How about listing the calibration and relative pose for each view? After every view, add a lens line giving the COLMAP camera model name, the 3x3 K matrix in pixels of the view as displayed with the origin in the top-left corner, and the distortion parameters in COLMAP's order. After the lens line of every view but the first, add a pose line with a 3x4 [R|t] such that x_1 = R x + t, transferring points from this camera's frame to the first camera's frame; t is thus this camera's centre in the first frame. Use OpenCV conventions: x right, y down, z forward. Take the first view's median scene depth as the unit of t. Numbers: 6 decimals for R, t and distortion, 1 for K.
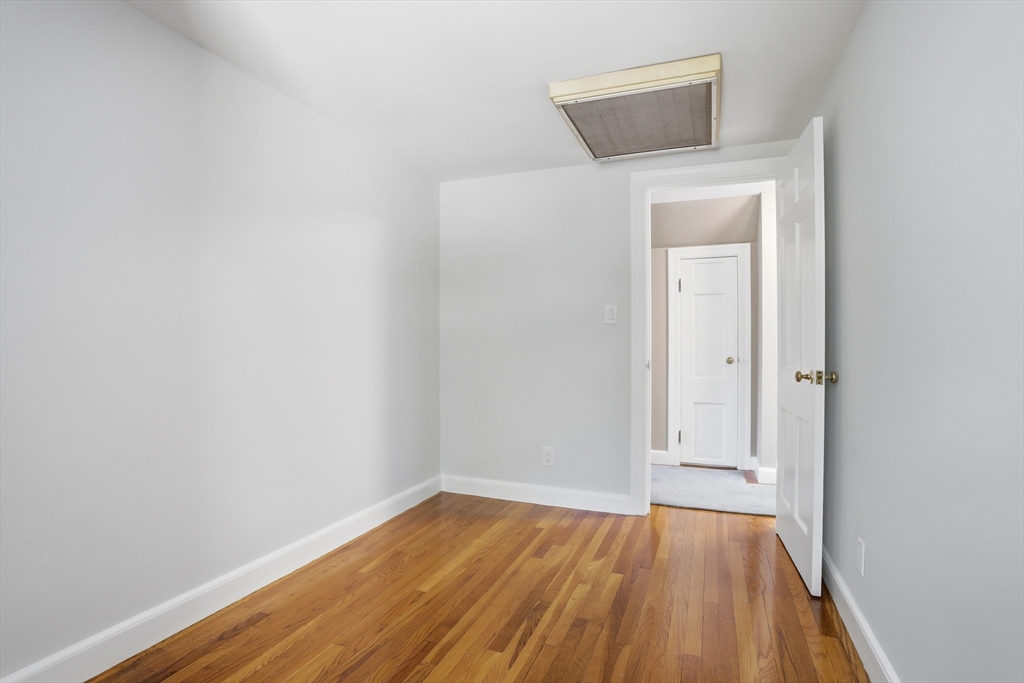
lens RADIAL K [[500.2, 0, 514.6], [0, 500.2, 342.4], [0, 0, 1]] dist [-0.088830, 0.042417]
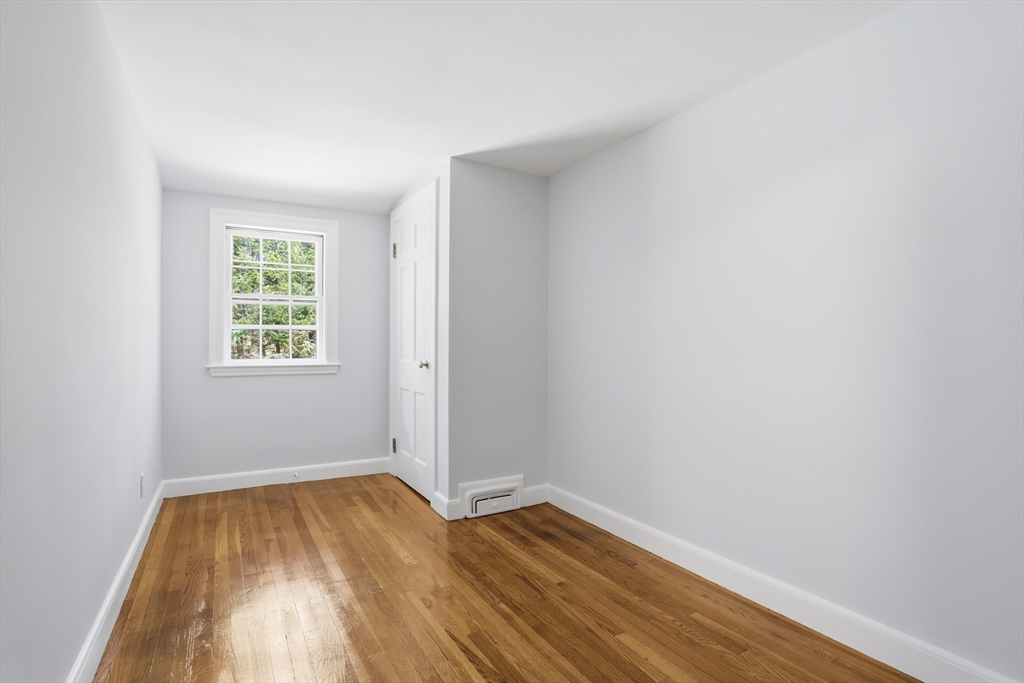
lens RADIAL K [[500.2, 0, 514.6], [0, 500.2, 342.4], [0, 0, 1]] dist [-0.088830, 0.042417]
pose [[-0.615657, -0.009128, -0.787961, 0.690796], [-0.004541, 0.999957, -0.008036, -0.001524], [0.788001, -0.001370, -0.615673, 1.577751]]
